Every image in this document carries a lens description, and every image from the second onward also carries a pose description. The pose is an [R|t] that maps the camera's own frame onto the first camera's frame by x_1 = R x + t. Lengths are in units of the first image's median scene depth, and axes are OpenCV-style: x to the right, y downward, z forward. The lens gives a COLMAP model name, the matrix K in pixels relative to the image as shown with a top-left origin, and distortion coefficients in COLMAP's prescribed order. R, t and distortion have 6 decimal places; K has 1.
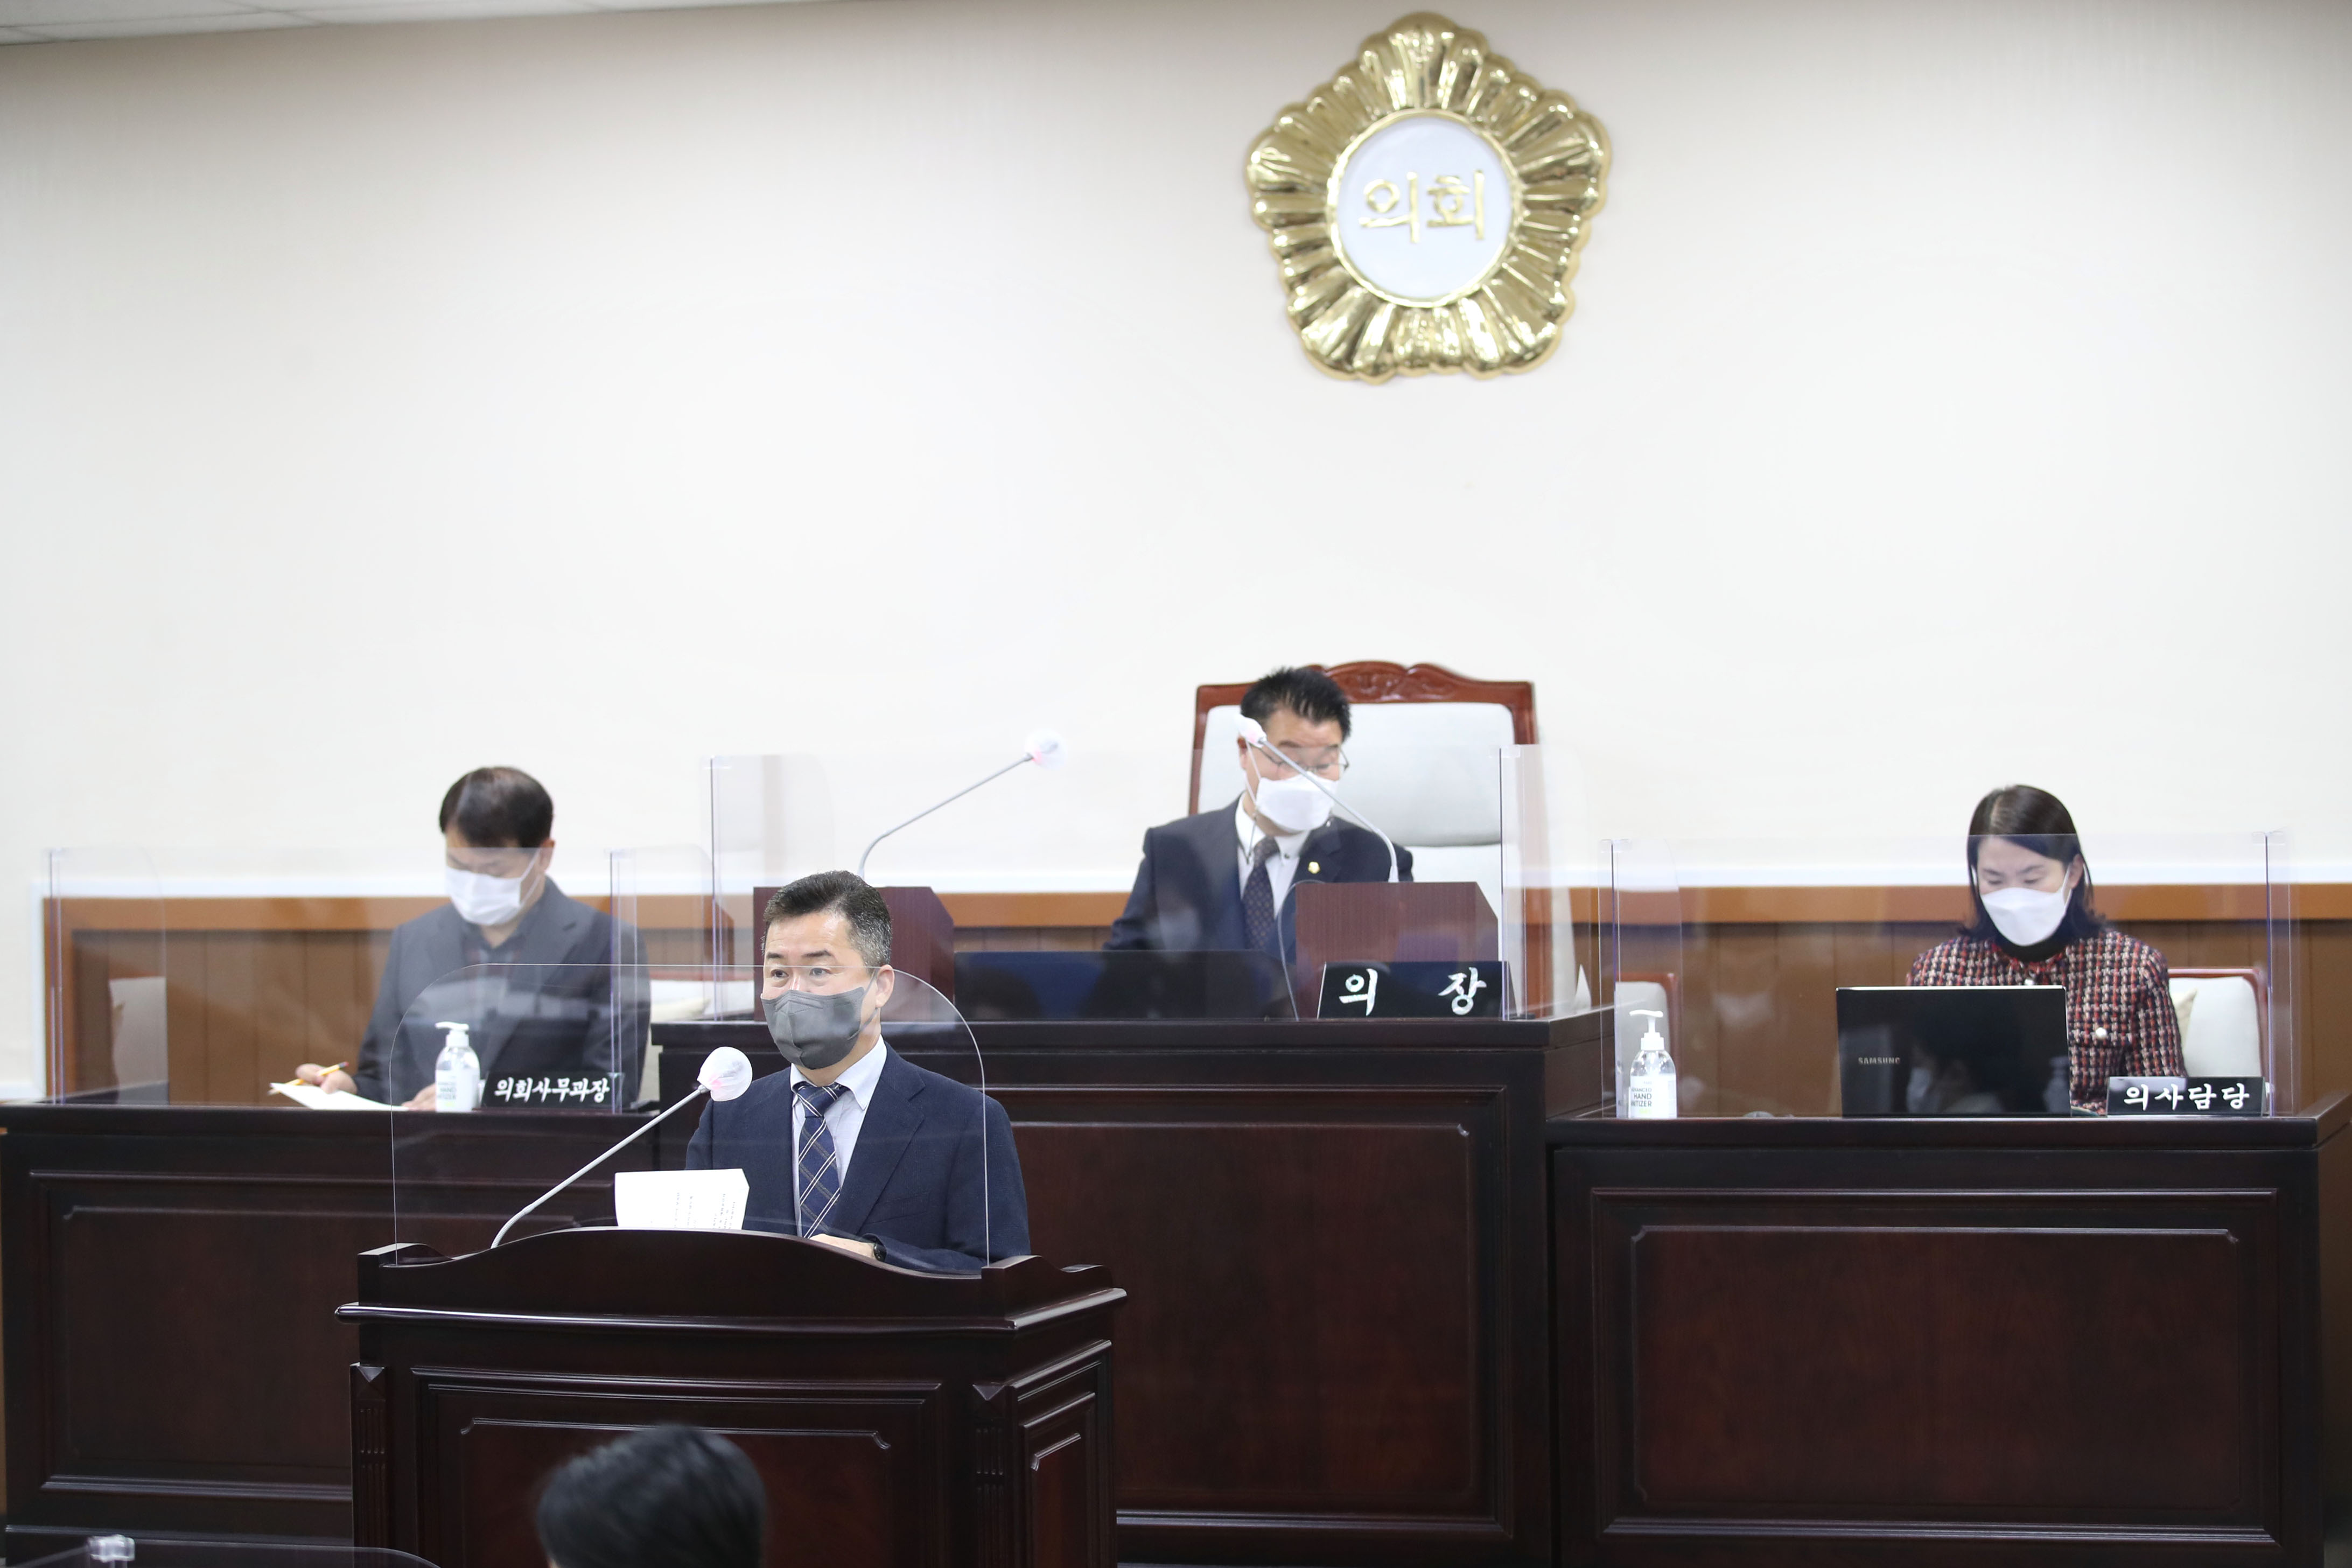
lens RADIAL K [[6370.8, 0, 1159.2], [0, 6370.8, 779.1], [0, 0, 1]] dist [-0.038886, 0.000000]
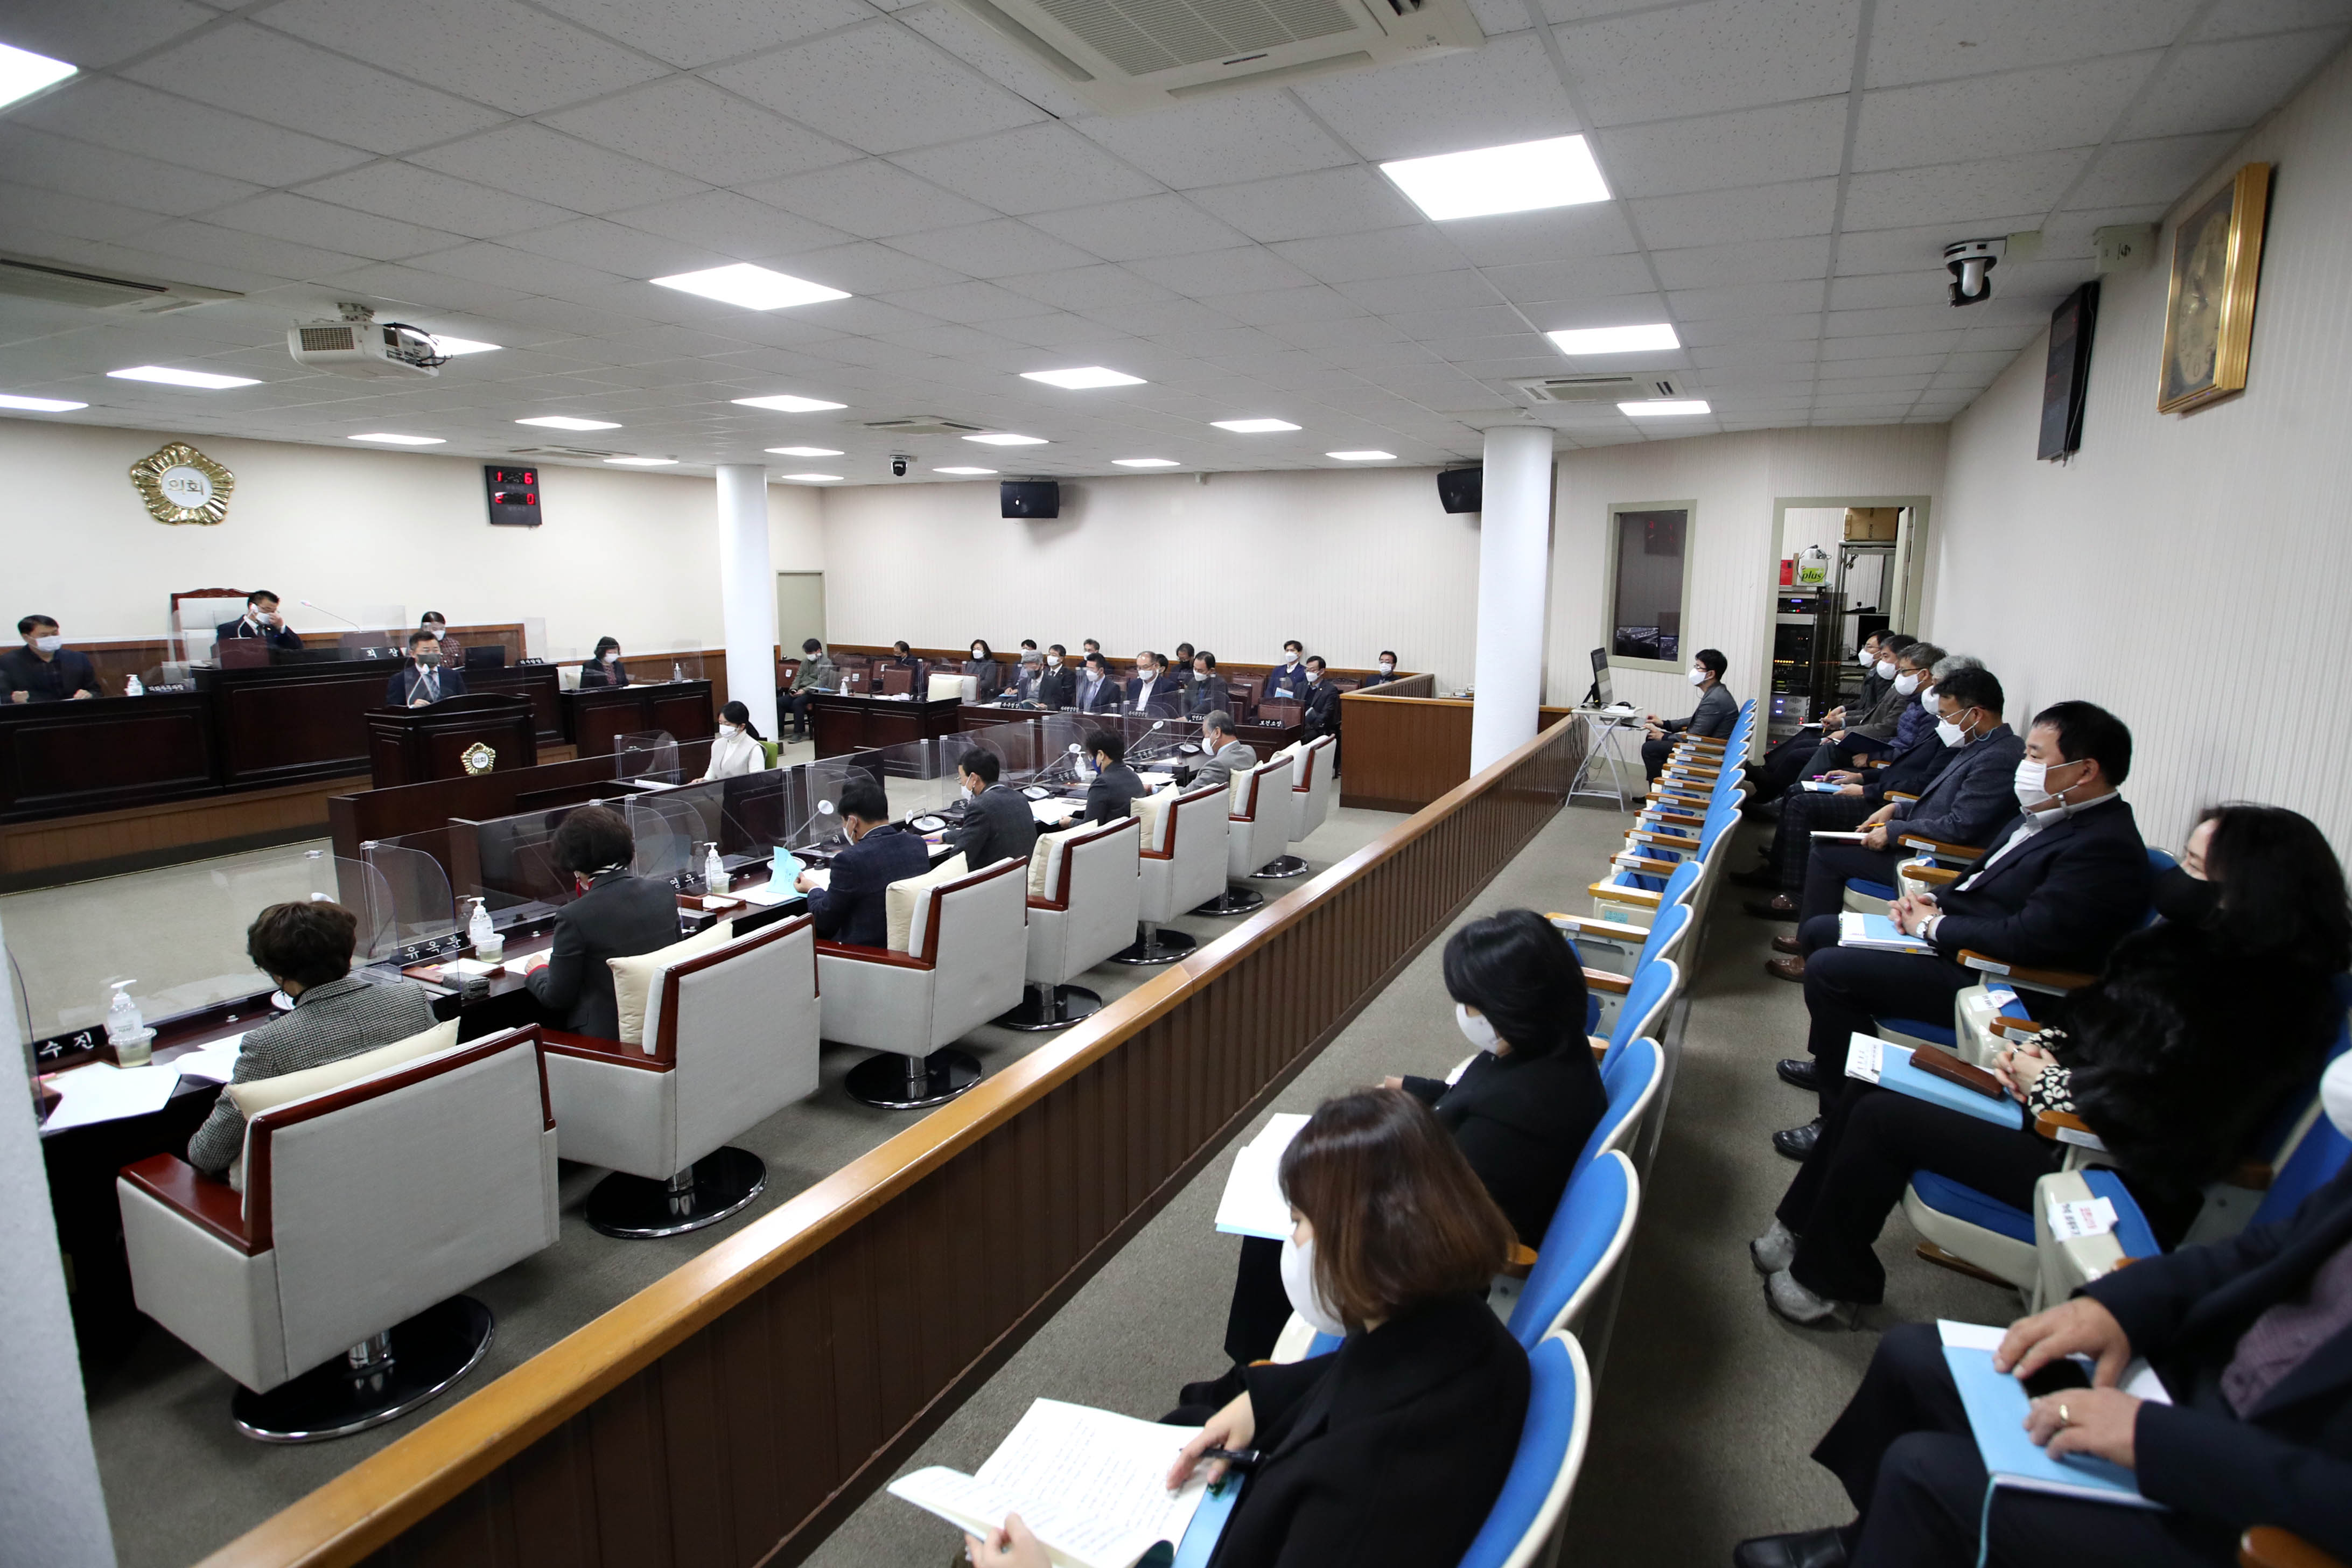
lens RADIAL K [[1167.6, 0, 1220.2], [0, 1167.6, 751.4], [0, 0, 1]] dist [0.000011, 0.001624]
pose [[0.195351, -0.140766, 0.970579, -0.734631], [0.009598, 0.989873, 0.141632, -0.015329], [-0.980686, -0.018353, 0.194724, 0.122625]]
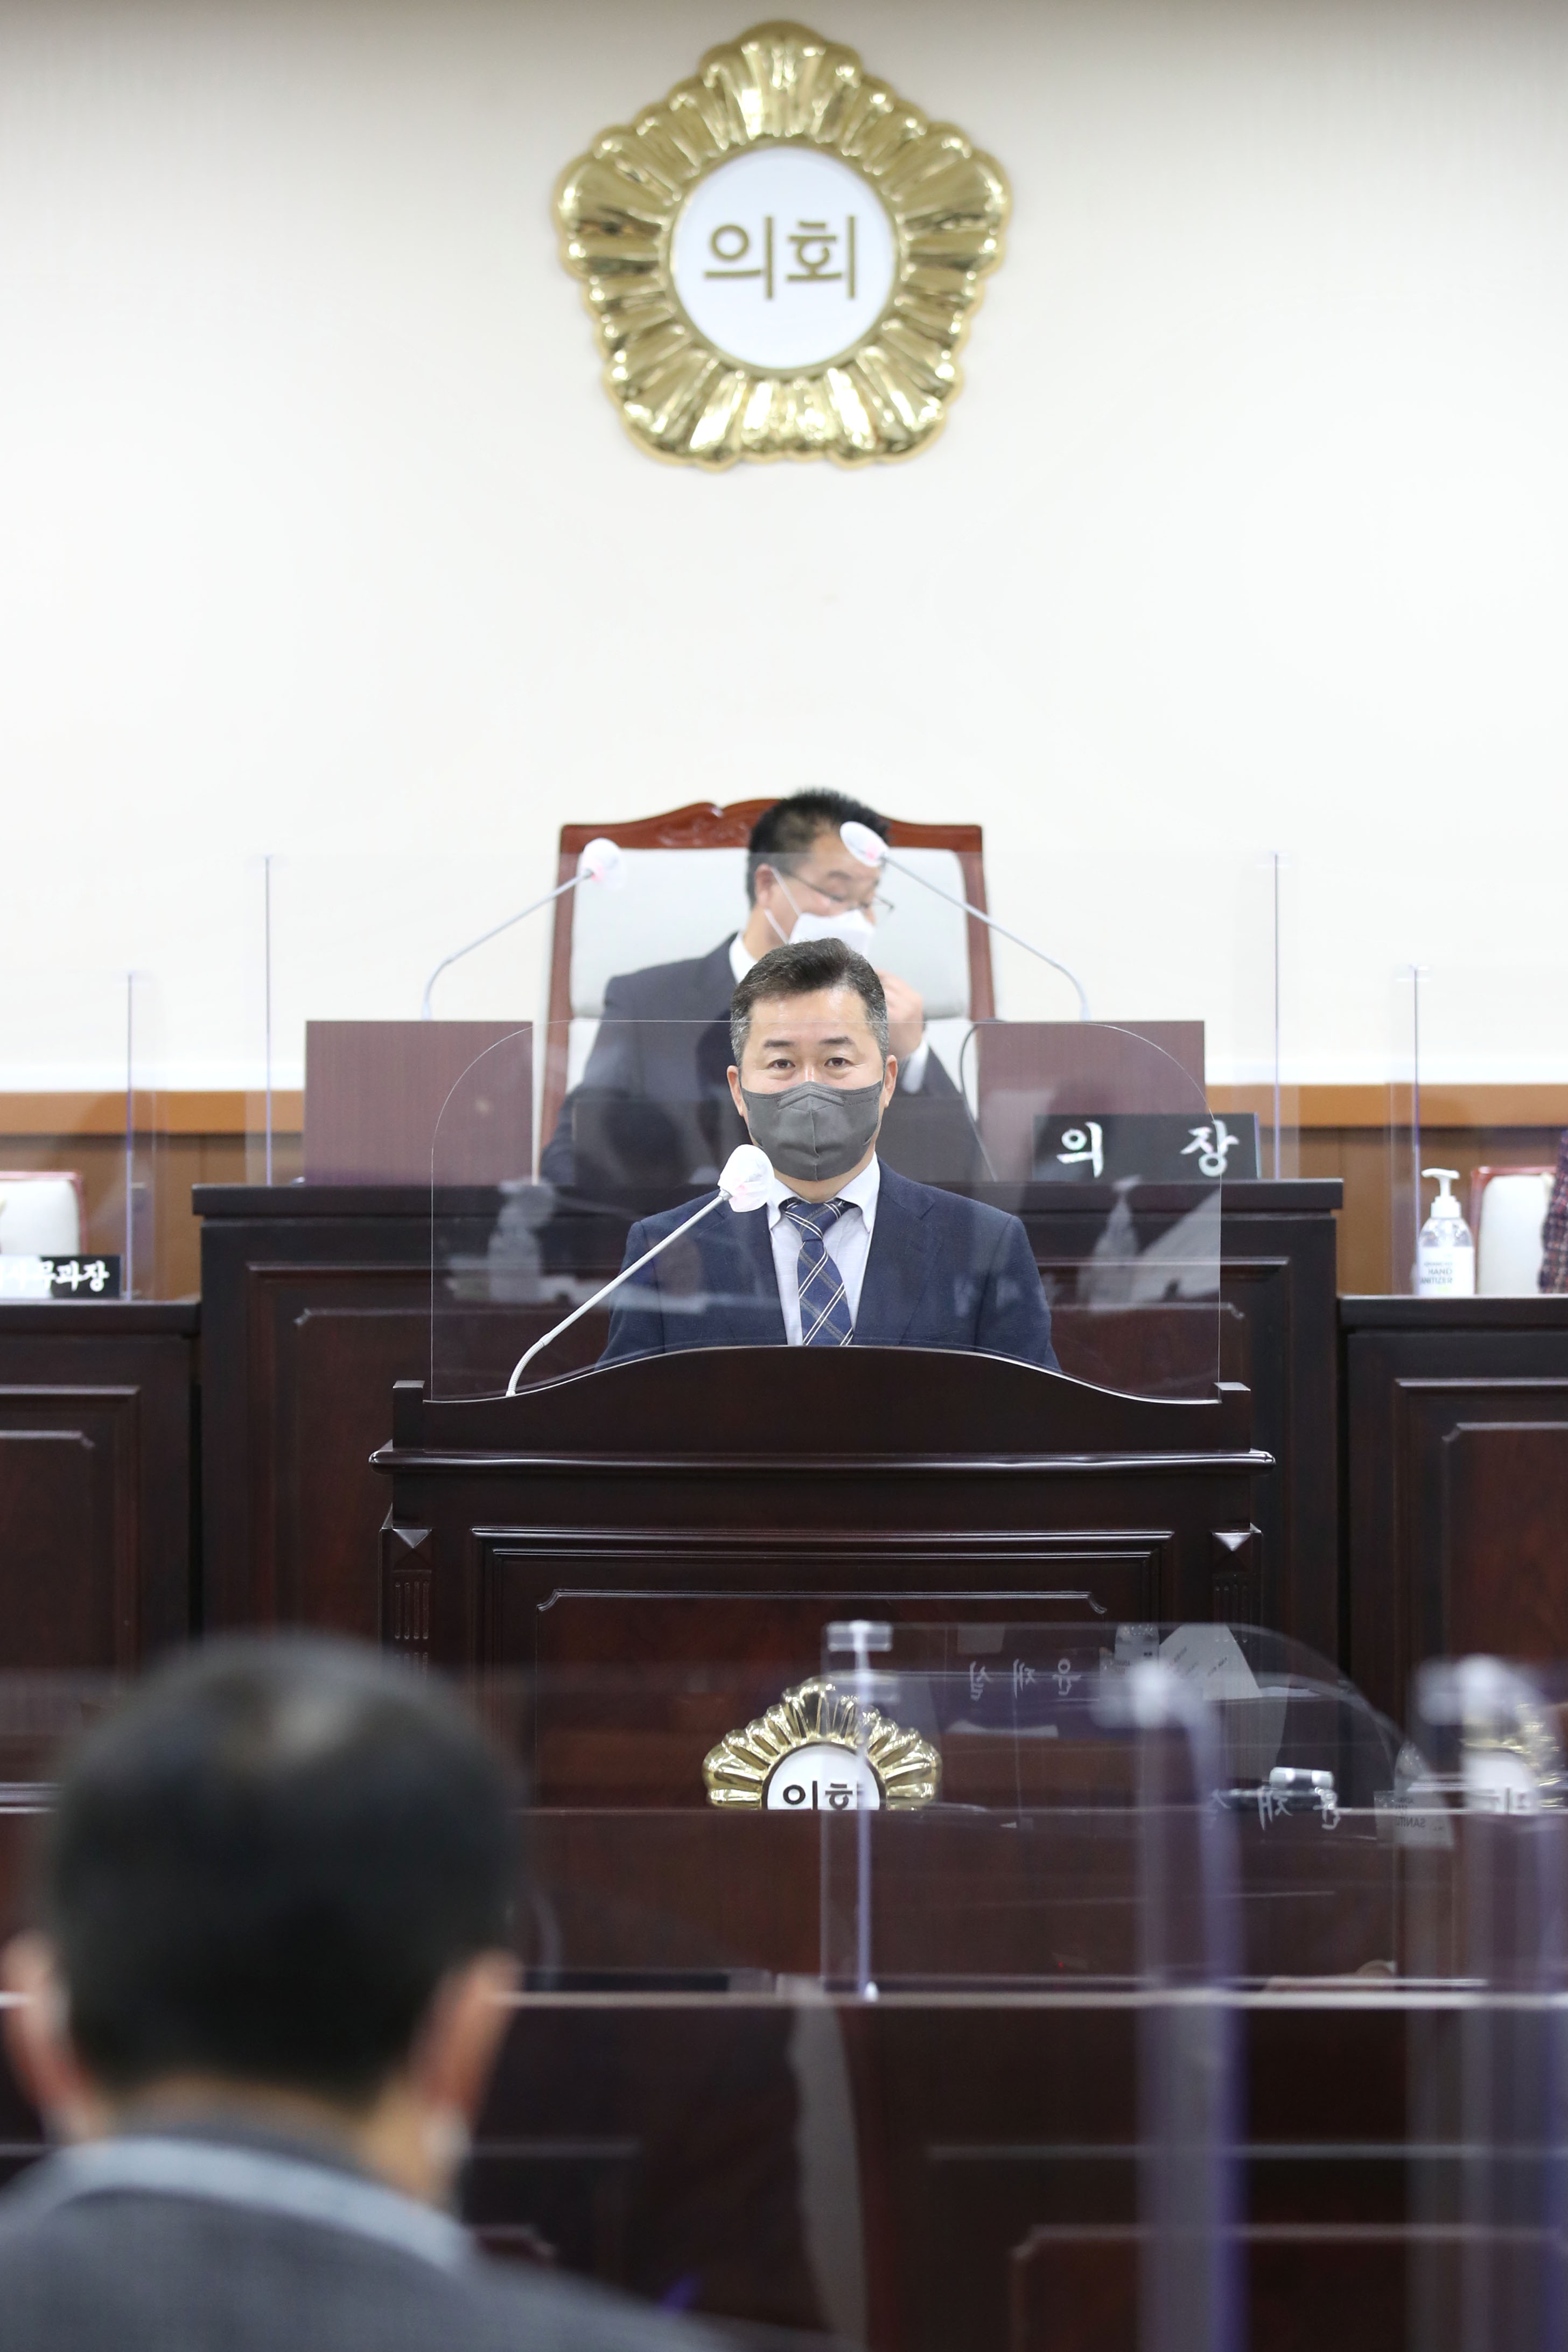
lens RADIAL K [[7599.0, 0, 789.6], [0, 7599.0, 1256.7], [0, 0, 1]] dist [-0.000819, 0.000000]
pose [[0.953274, 0.006356, 0.302040, -0.286896], [-0.006172, 0.999980, -0.001566, 0.046610], [-0.302043, -0.000371, 0.953294, 0.068577]]
